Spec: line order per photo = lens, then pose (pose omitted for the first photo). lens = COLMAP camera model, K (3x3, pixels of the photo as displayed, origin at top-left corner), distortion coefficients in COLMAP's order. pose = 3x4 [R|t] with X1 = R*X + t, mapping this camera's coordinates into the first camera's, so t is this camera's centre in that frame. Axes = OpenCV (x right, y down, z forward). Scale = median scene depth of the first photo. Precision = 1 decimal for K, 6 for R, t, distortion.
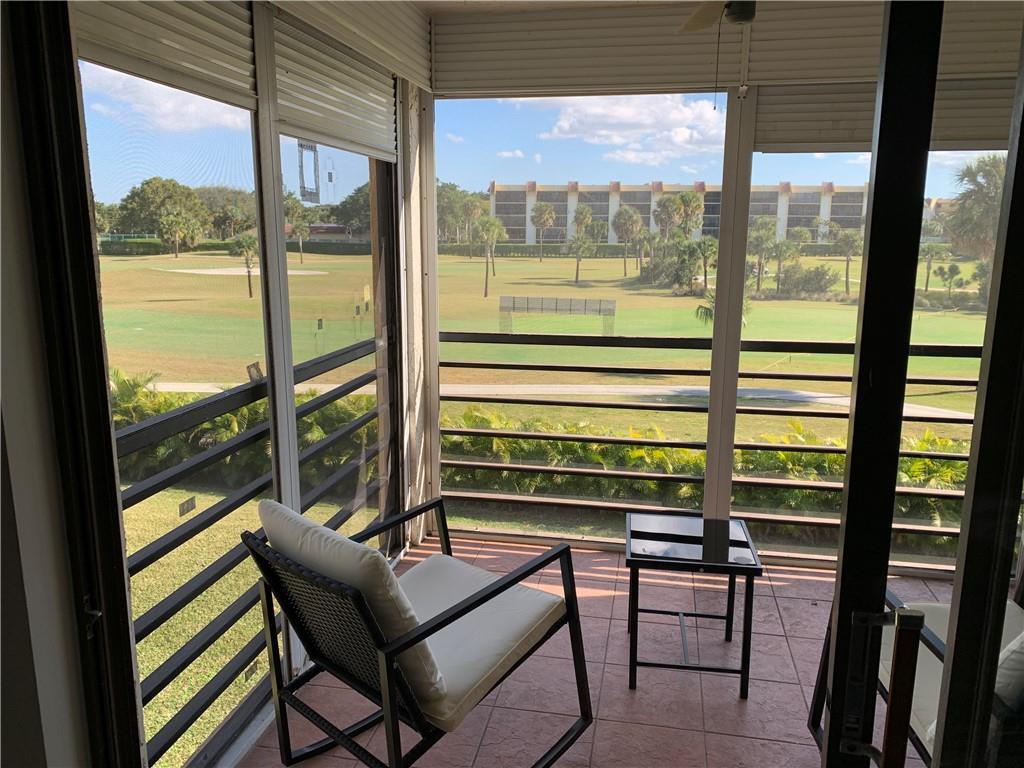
lens RADIAL K [[804.9, 0, 512.0], [0, 804.9, 384.0], [0, 0, 1]] dist [0.032361, -0.002264]
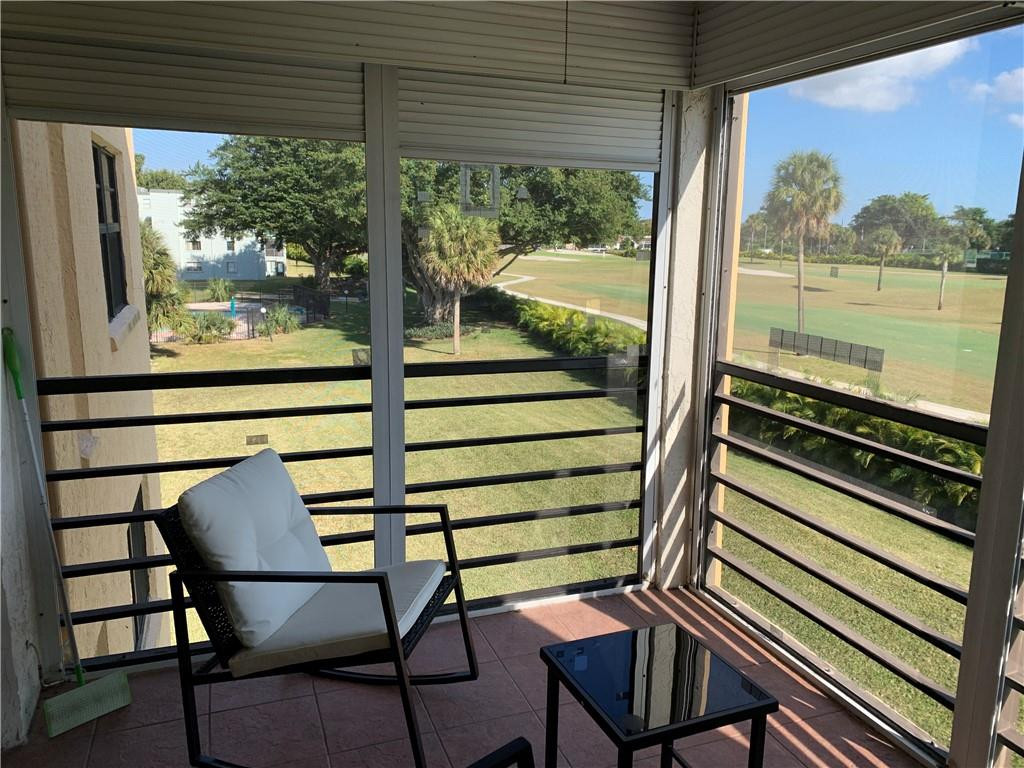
lens RADIAL K [[804.9, 0, 512.0], [0, 804.9, 384.0], [0, 0, 1]] dist [0.032361, -0.002264]
pose [[0.530582, 0.161300, -0.832144, 0.543934], [-0.178201, 0.981013, 0.076534, -0.070353], [0.828690, 0.107682, 0.549252, 0.349922]]
